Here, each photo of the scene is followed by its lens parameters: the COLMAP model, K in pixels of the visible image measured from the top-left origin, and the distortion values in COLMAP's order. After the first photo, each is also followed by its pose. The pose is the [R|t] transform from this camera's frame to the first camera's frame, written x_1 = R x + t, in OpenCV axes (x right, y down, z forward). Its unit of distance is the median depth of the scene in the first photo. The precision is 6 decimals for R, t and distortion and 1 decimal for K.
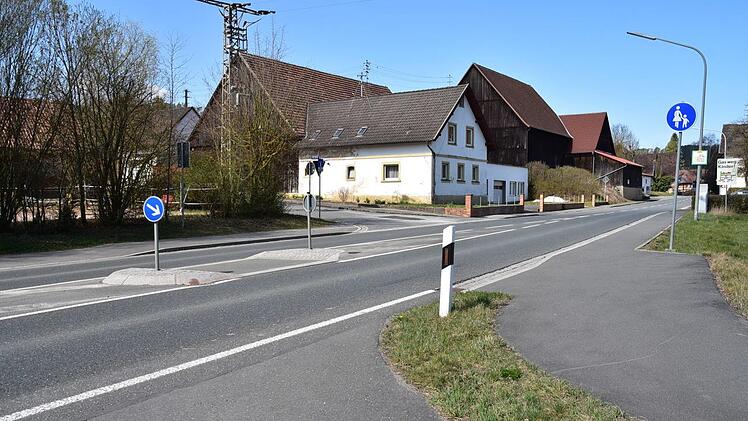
lens RADIAL K [[626.6, 0, 374.0], [0, 626.6, 210.5], [0, 0, 1]] dist [0.009954, 0.002396]
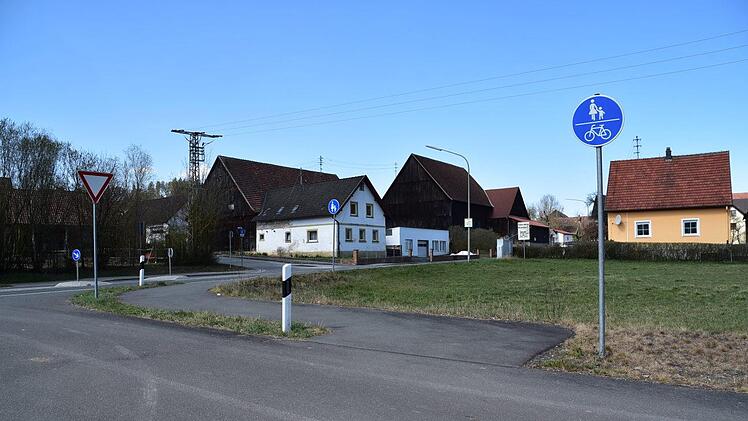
lens RADIAL K [[524.2, 0, 374.0], [0, 524.2, 210.5], [0, 0, 1]] dist [-0.005657, -0.000658]
pose [[0.999300, -0.023587, -0.029032, 0.203147], [0.020270, 0.993759, -0.109688, 0.016865], [0.031438, 0.109023, 0.993542, -0.217511]]
